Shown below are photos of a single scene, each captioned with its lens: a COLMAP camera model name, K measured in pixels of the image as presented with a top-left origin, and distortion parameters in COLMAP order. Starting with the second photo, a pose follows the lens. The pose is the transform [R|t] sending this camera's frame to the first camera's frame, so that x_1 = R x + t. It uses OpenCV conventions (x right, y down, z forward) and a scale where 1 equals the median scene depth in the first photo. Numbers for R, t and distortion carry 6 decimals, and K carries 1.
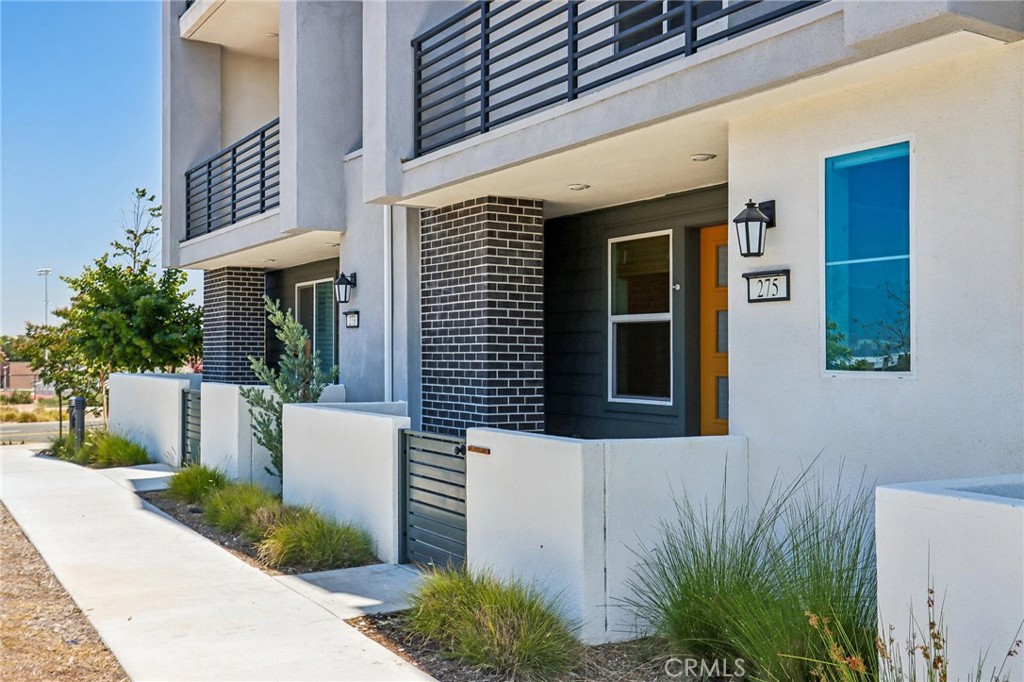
lens RADIAL K [[1017.8, 0, 510.9], [0, 1017.8, 344.8], [0, 0, 1]] dist [0.026009, 0.000000]
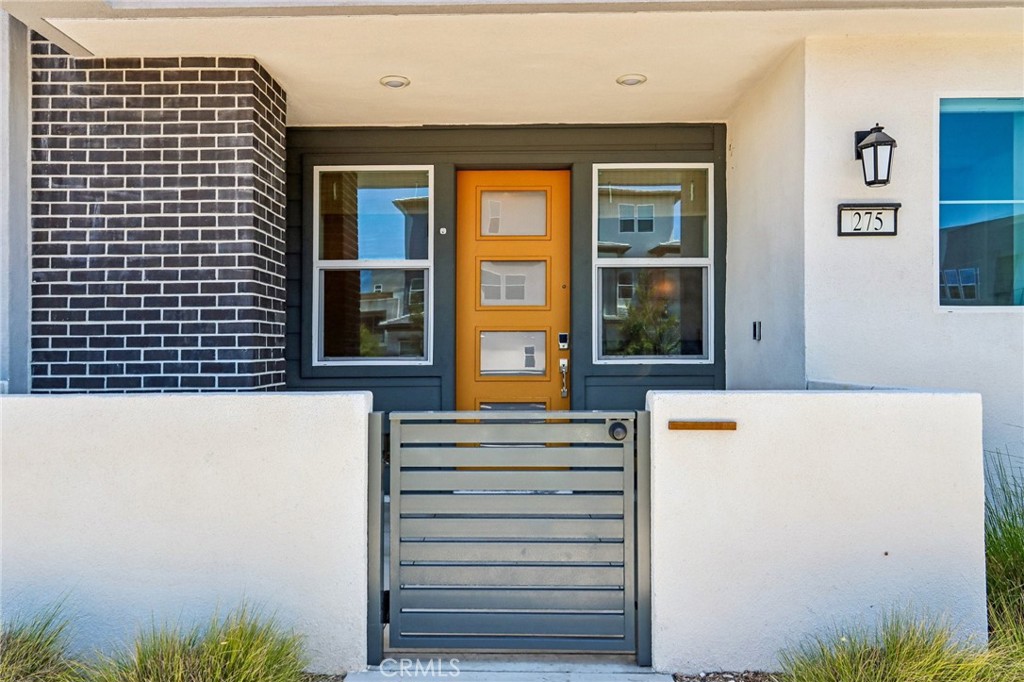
lens RADIAL K [[701.1, 0, 516.2], [0, 701.1, 341.4], [0, 0, 1]] dist [-0.006540, -0.000741]
pose [[0.535353, -0.006428, 0.844604, -0.314528], [-0.001512, 0.999962, 0.008569, 0.033890], [-0.844627, -0.005865, 0.535323, 0.607325]]
